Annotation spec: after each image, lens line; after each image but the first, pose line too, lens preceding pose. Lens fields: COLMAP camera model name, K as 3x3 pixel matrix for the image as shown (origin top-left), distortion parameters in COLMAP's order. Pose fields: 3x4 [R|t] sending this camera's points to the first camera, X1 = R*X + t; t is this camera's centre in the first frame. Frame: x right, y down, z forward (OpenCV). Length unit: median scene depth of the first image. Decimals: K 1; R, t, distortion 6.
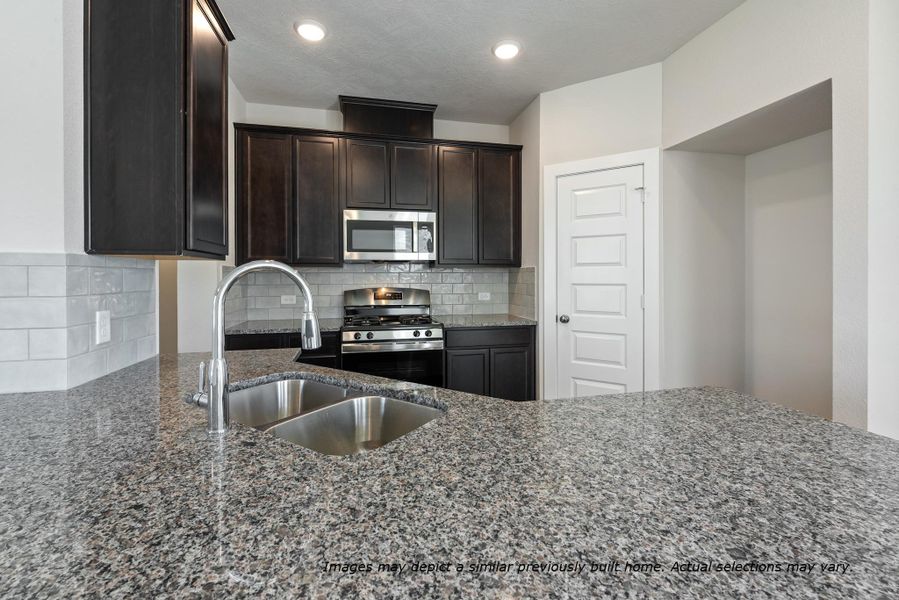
lens RADIAL K [[388.1, 0, 449.9], [0, 388.1, 278.6], [0, 0, 1]] dist [0.000144, -0.000165]
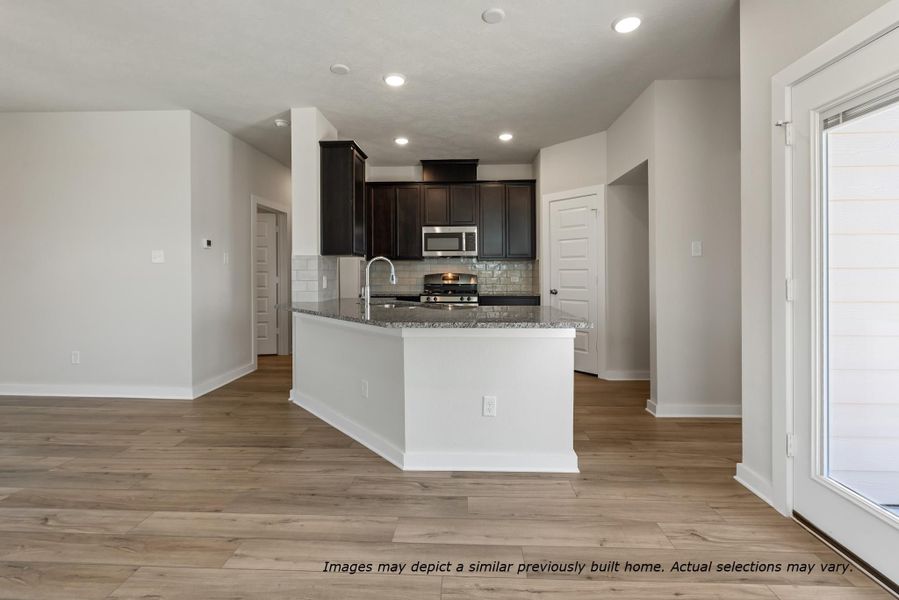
lens RADIAL K [[390.6, 0, 450.1], [0, 390.6, 274.8], [0, 0, 1]] dist [-0.000057, -0.000745]
pose [[0.963388, -0.001034, -0.268110, 0.306140], [0.001091, 0.999999, 0.000064, 0.033775], [0.268110, -0.000354, 0.963388, -0.631276]]
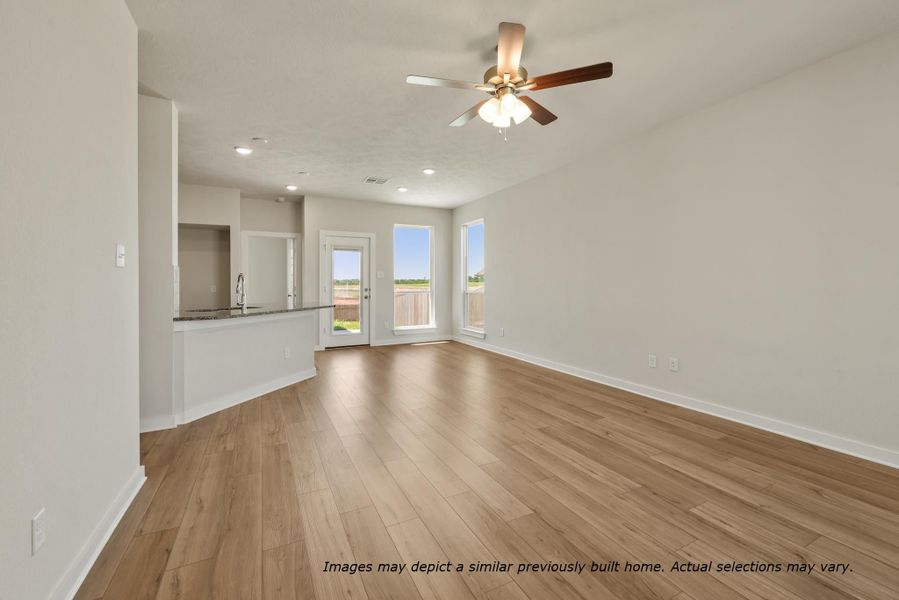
lens RADIAL K [[373.6, 0, 450.9], [0, 373.6, 278.9], [0, 0, 1]] dist [0.001425, -0.000199]
pose [[-0.234055, 0.013909, 0.972124, -1.631588], [0.010554, 0.999875, -0.011765, 0.030583], [-0.972166, 0.007506, -0.234172, -0.114092]]
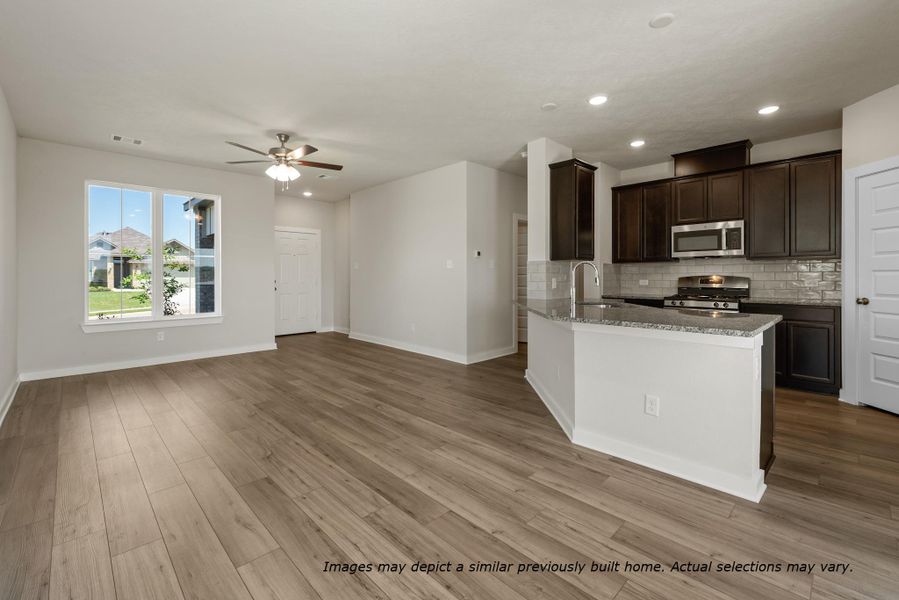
lens RADIAL K [[388.1, 0, 449.9], [0, 388.1, 278.6], [0, 0, 1]] dist [0.000144, -0.000165]
pose [[0.519202, 0.005203, -0.854636, 0.626876], [-0.001321, 0.999985, 0.005285, 0.032279], [0.854651, -0.001615, 0.519201, -0.627310]]
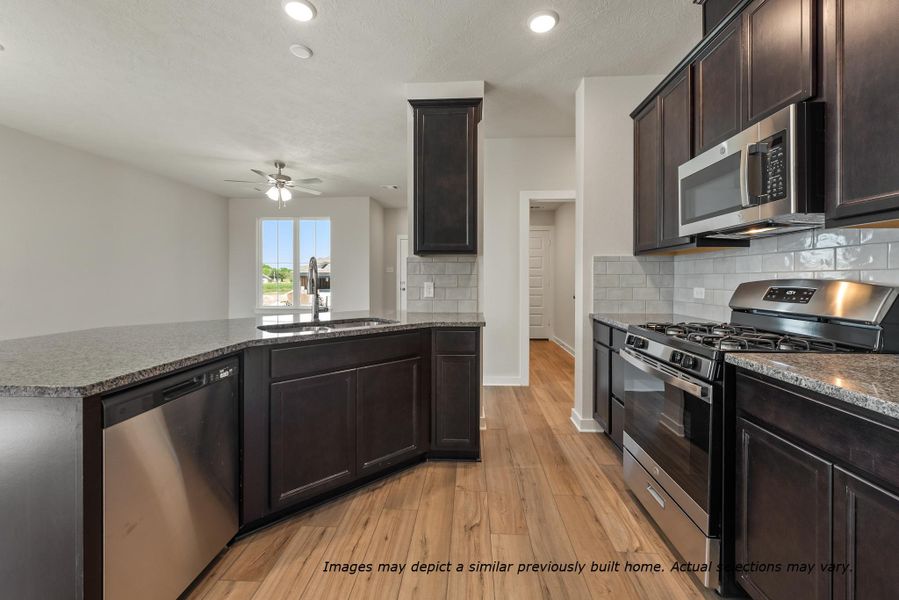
lens RADIAL K [[388.1, 0, 449.9], [0, 388.1, 278.6], [0, 0, 1]] dist [0.000144, -0.000165]
pose [[-0.282516, 0.007347, -0.959234, 0.522195], [-0.001167, 0.999967, 0.008002, 0.020791], [0.959262, 0.003380, -0.282498, 0.797884]]
